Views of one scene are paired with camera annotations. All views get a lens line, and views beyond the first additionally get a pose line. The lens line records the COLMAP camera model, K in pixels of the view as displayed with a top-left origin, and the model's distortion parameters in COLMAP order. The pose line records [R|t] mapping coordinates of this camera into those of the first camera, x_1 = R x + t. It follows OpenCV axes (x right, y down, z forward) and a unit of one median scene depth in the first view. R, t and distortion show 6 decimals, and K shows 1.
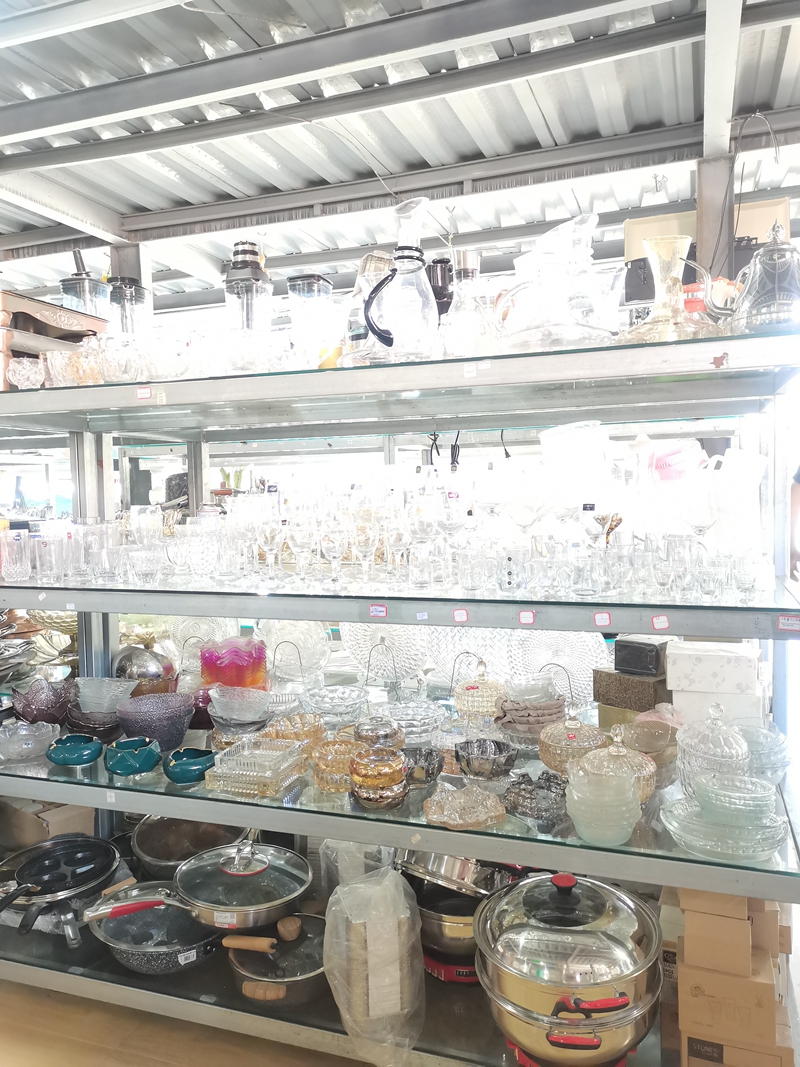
lens RADIAL K [[810.3, 0, 398.7], [0, 810.3, 534.3], [0, 0, 1]] dist [0.051660, -0.030889]
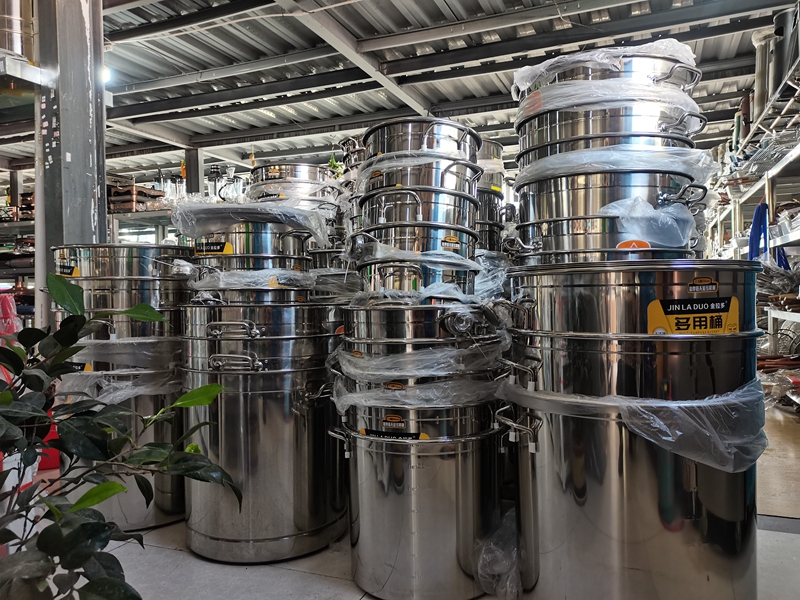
lens RADIAL K [[607.5, 0, 401.7], [0, 607.5, 297.2], [0, 0, 1]] dist [0.051660, -0.030889]
pose [[0.999393, 0.013587, -0.032089, 0.307607], [-0.015147, 0.998689, -0.048889, 0.123470], [0.031383, 0.049346, 0.998289, -0.643393]]
